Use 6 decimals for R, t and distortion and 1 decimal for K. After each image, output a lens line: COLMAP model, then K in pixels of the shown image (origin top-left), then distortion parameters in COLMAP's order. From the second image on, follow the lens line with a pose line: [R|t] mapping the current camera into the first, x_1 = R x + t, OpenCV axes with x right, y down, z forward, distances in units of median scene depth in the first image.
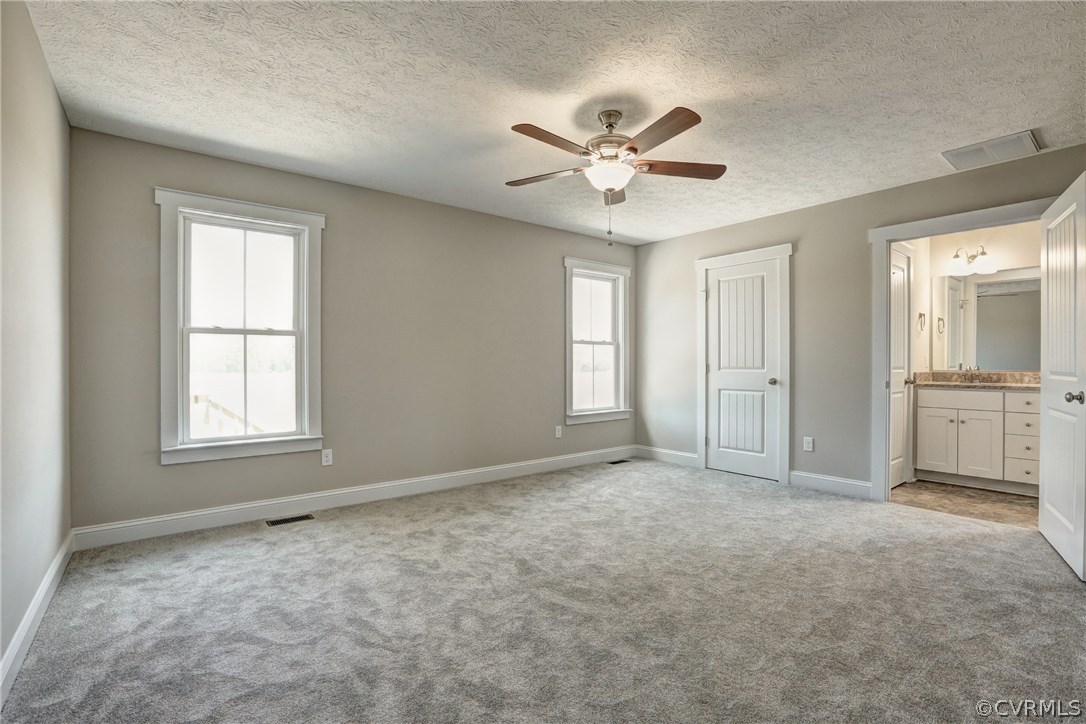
lens RADIAL K [[492.4, 0, 541.0], [0, 492.4, 364.7], [0, 0, 1]] dist [-0.047712, 0.008596]
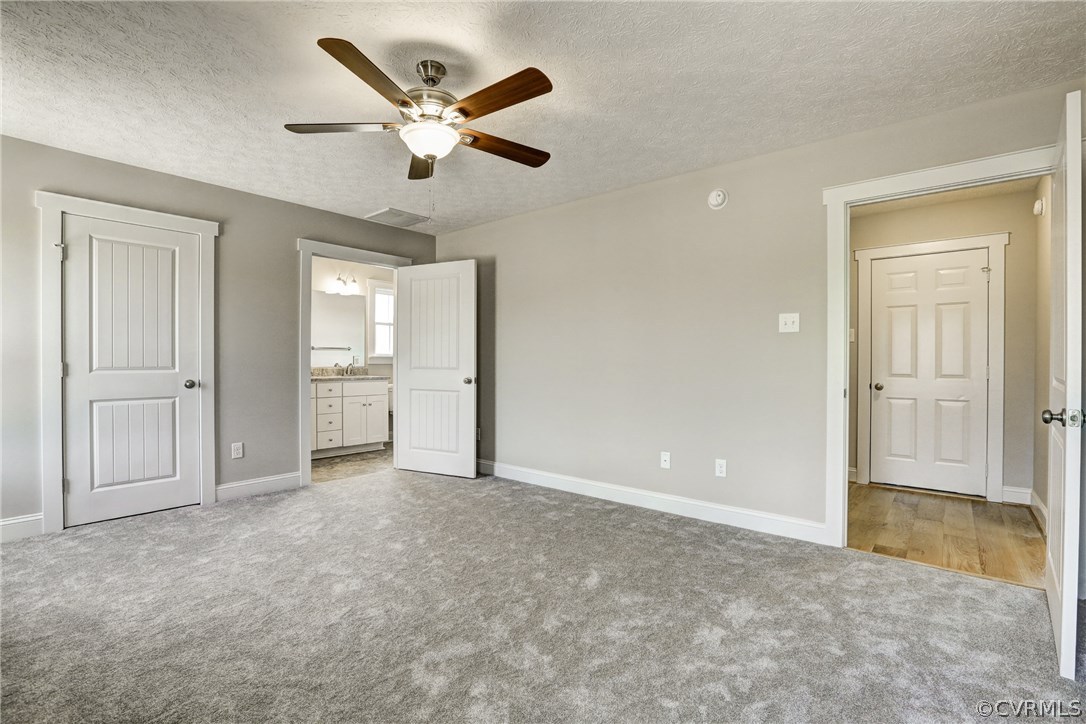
lens RADIAL K [[492.4, 0, 541.0], [0, 492.4, 364.7], [0, 0, 1]] dist [-0.047712, 0.008596]
pose [[-0.189184, -0.006534, 0.981920, -0.433186], [0.005528, 0.999955, 0.007719, -0.000654], [-0.981926, 0.006888, -0.189140, 0.595120]]
